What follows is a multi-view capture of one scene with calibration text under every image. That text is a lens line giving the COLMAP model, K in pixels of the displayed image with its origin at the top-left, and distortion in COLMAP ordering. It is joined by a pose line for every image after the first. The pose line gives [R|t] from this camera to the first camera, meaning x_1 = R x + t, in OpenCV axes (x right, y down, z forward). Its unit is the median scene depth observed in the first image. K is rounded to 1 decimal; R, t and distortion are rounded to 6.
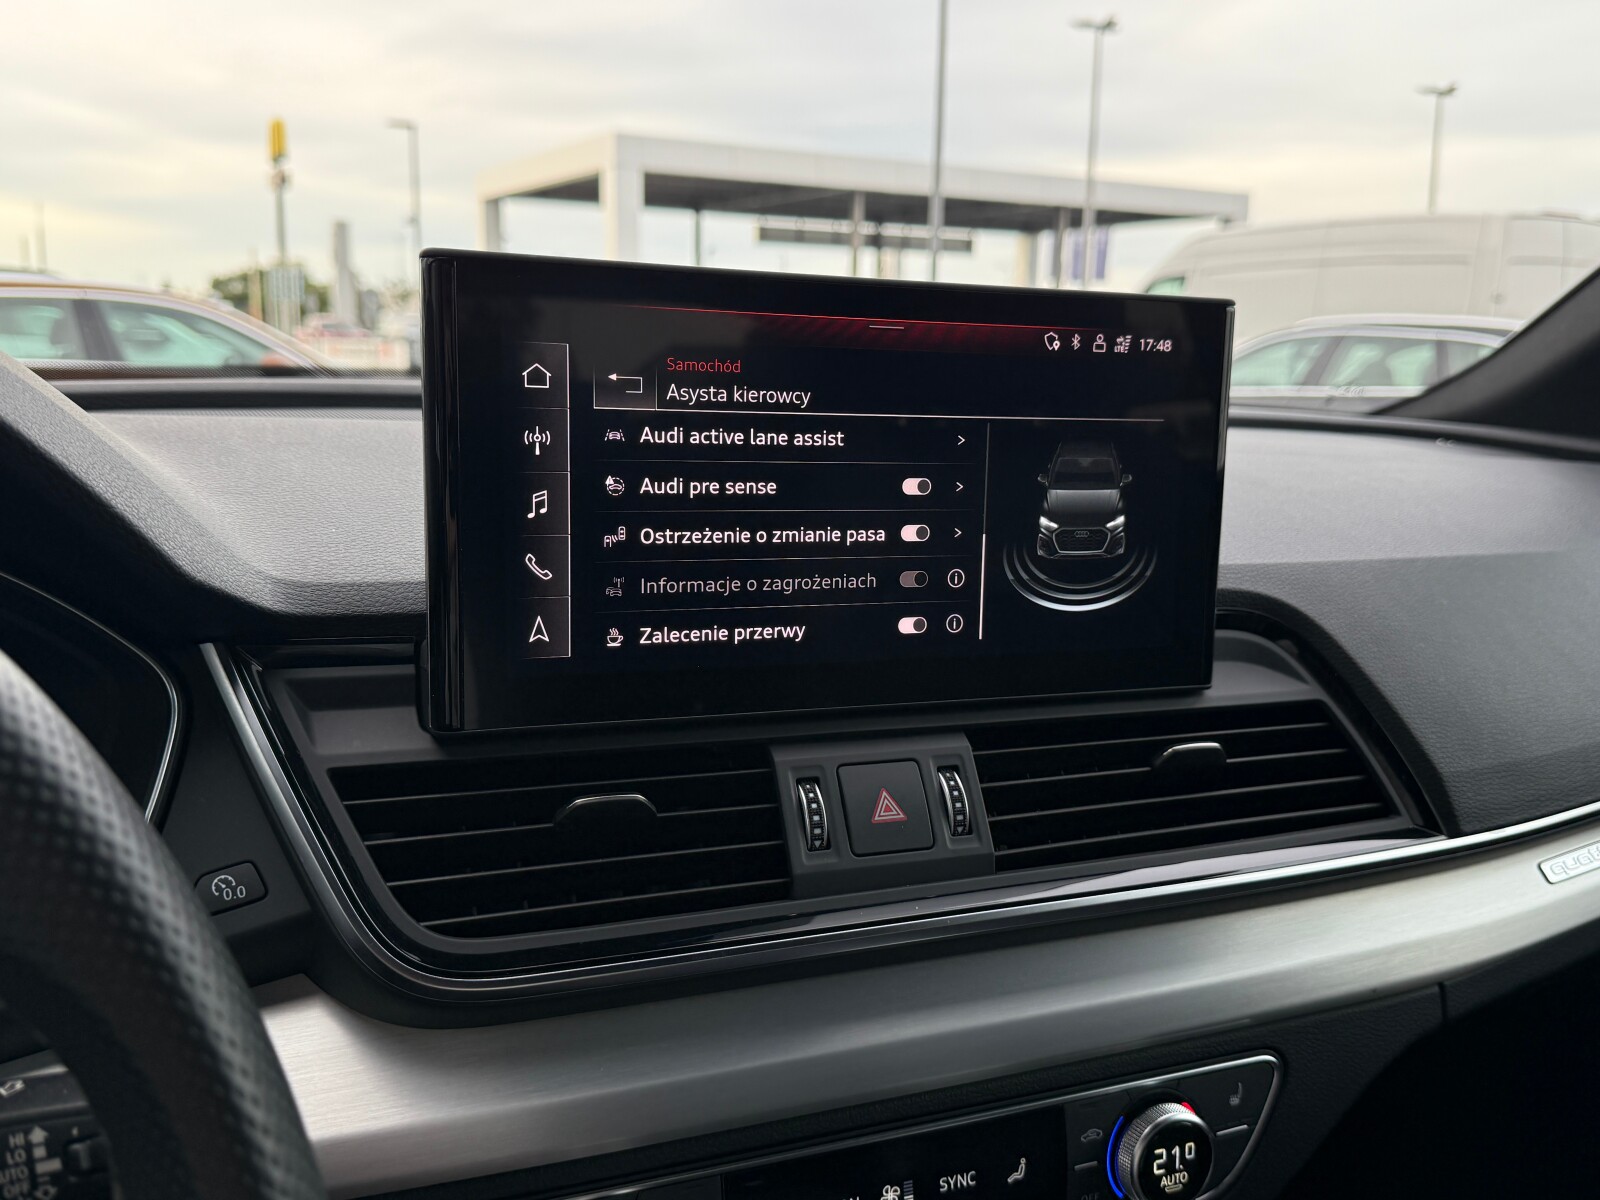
lens RADIAL K [[1396.0, 0, 803.9], [0, 1396.0, 602.3], [0, 0, 1]] dist [0.102375, -0.268017]
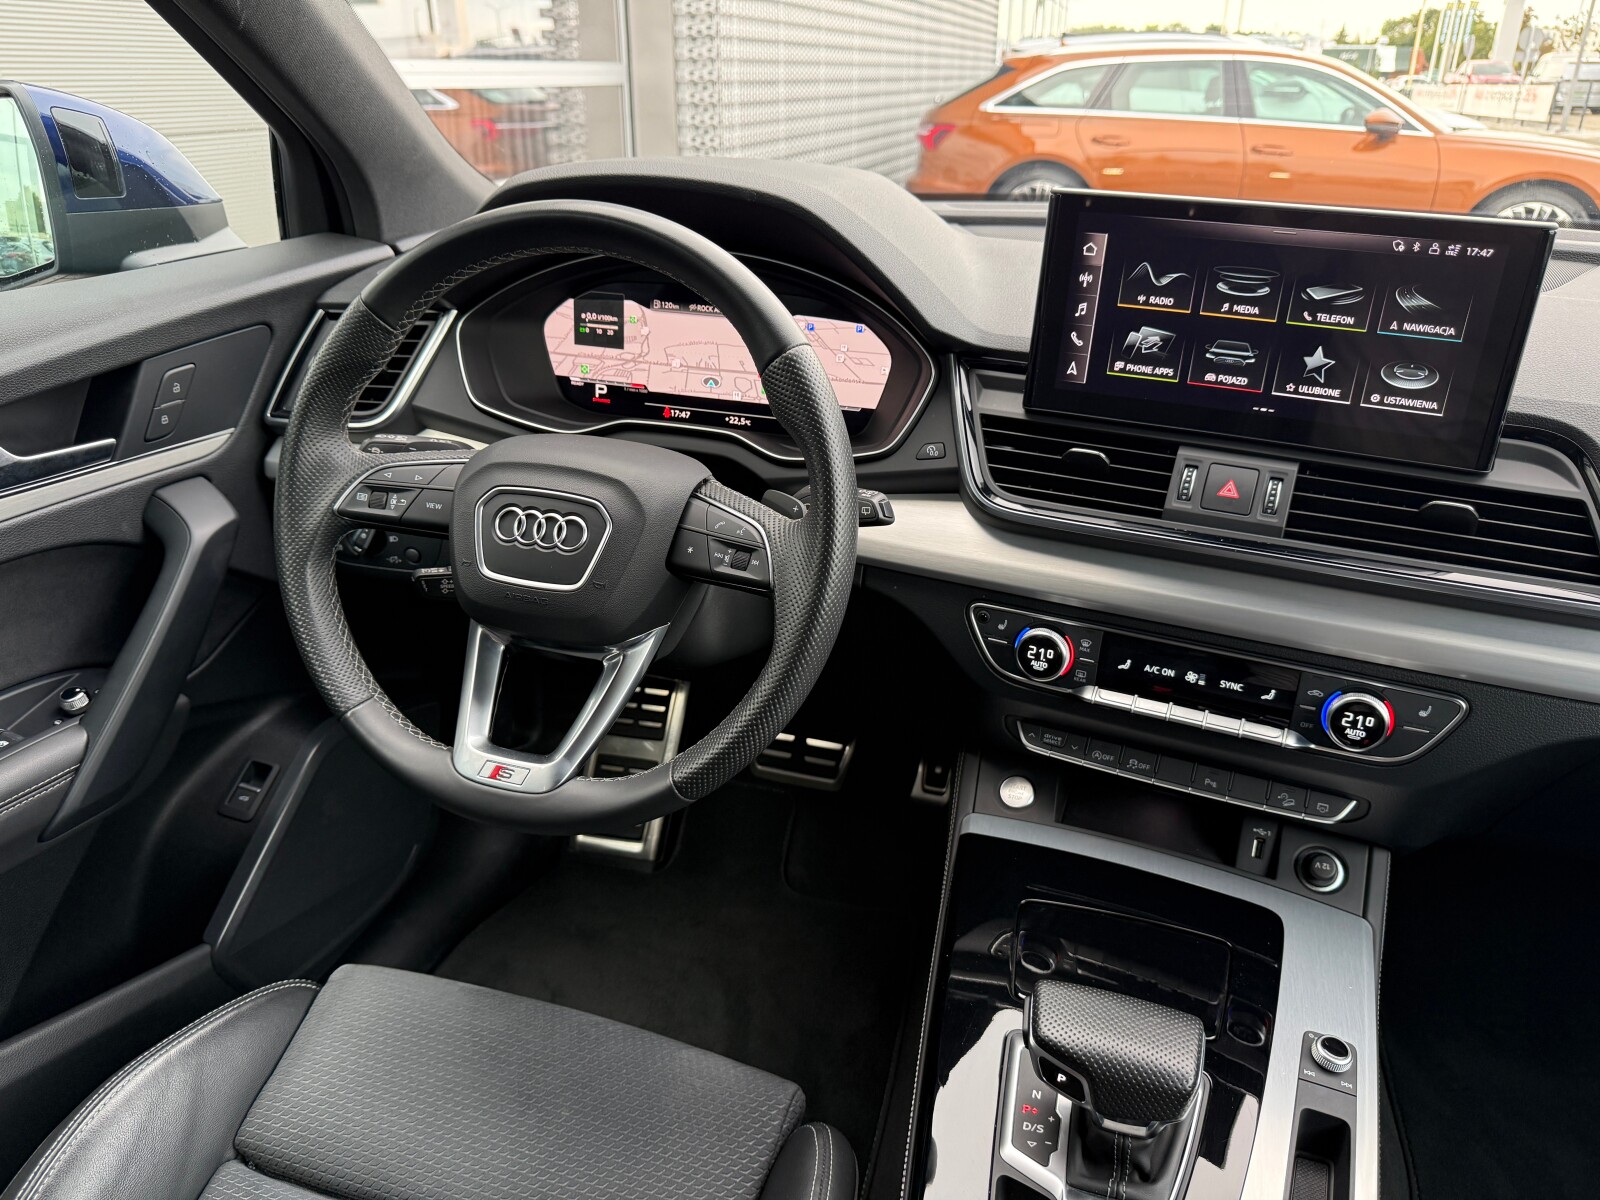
lens RADIAL K [[1136.1, 0, 797.0], [0, 1136.1, 596.1], [0, 0, 1]] dist [0.063884, -0.131221]
pose [[0.675664, 0.293932, -0.676078, 0.728054], [-0.124420, 0.949388, 0.288412, -0.090148], [0.726634, -0.110752, 0.678039, -0.497381]]
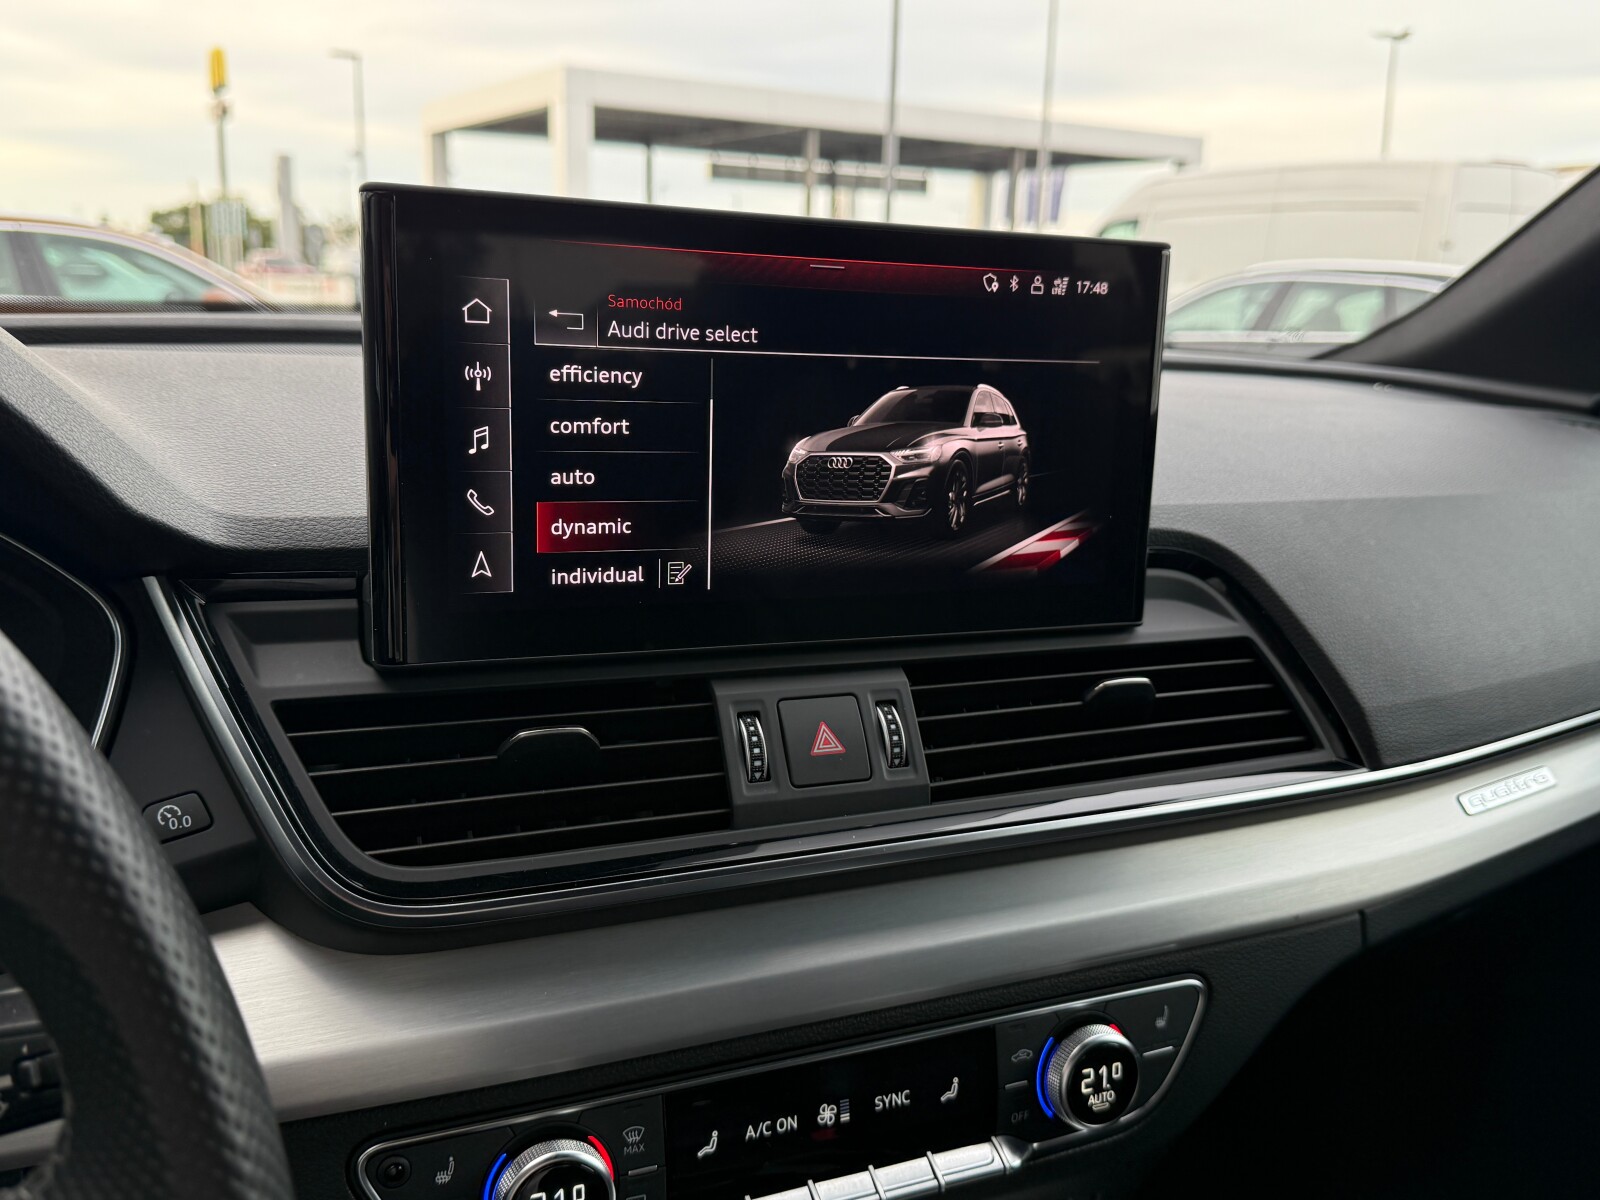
lens RADIAL K [[1399.1, 0, 799.8], [0, 1399.1, 600.4], [0, 0, 1]] dist [0.098841, -0.262853]
pose [[0.999532, 0.002573, 0.030480, 0.008456], [-0.003744, 0.999254, 0.038436, 0.004640], [-0.030359, -0.038532, 0.998796, -0.017902]]
